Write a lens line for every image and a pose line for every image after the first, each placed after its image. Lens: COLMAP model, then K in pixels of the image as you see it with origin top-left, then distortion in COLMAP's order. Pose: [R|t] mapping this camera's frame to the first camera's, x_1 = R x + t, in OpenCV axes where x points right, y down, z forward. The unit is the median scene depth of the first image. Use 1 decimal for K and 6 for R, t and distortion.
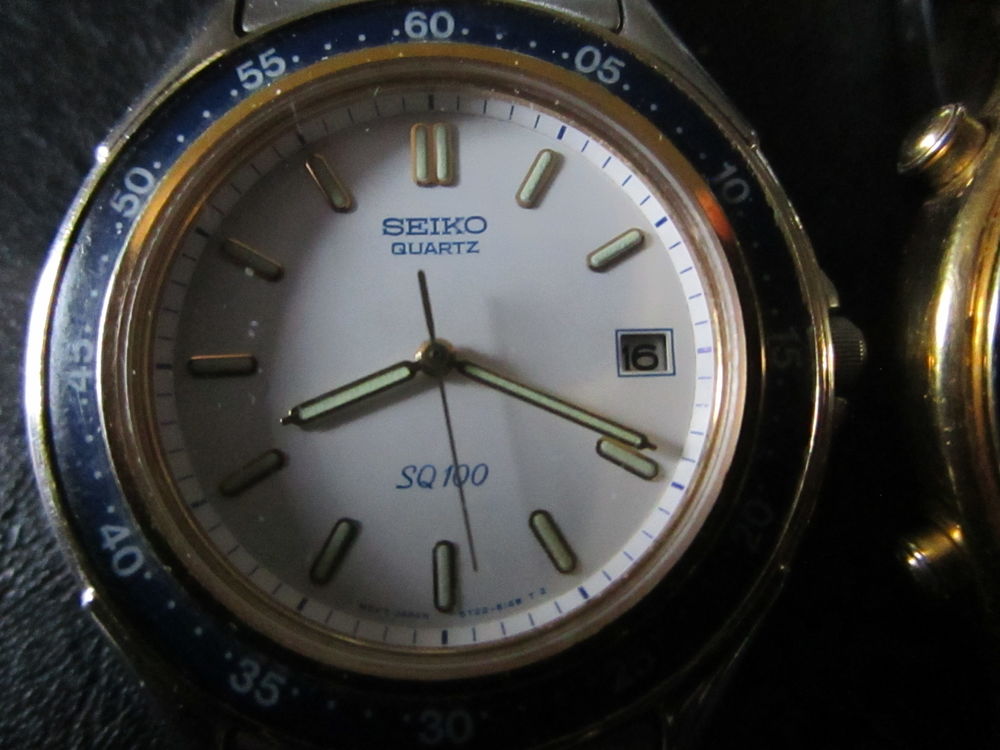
lens RADIAL K [[694.8, 0, 501.3], [0, 694.8, 378.9], [0, 0, 1]] dist [-0.005424, -0.004045]
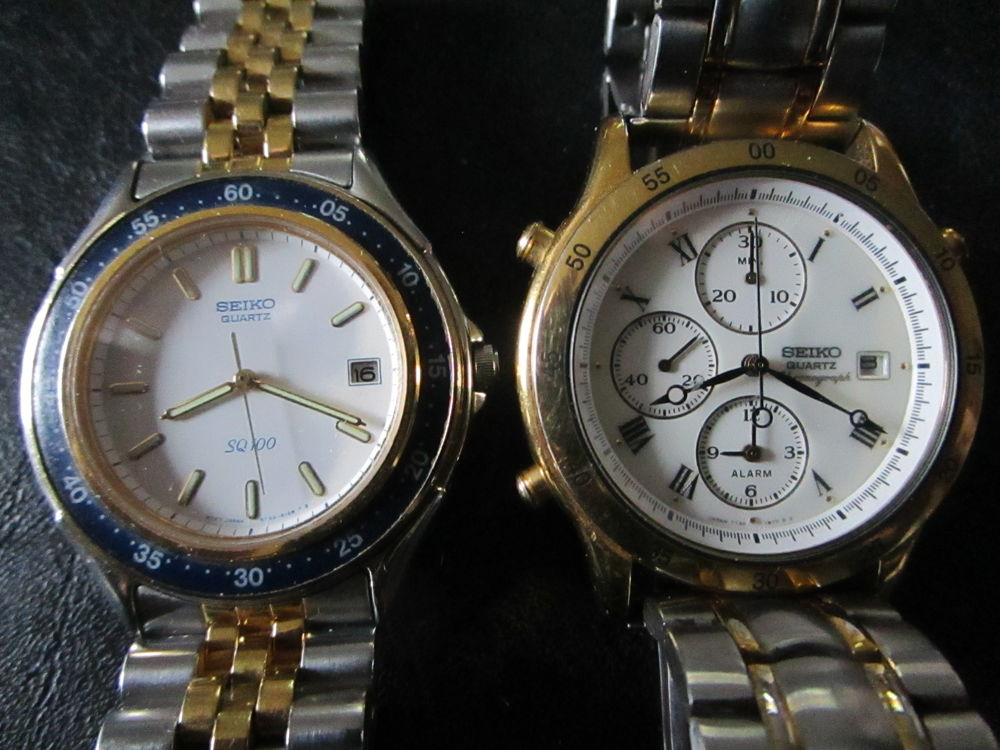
lens RADIAL K [[715.1, 0, 500.0], [0, 715.1, 375.0], [0, 0, 1]] dist [-0.001816, 0.000148]
pose [[0.999007, -0.038470, -0.022491, 0.603728], [0.038364, 0.999251, -0.005147, -0.007017], [0.022672, 0.004279, 0.999734, -0.835520]]
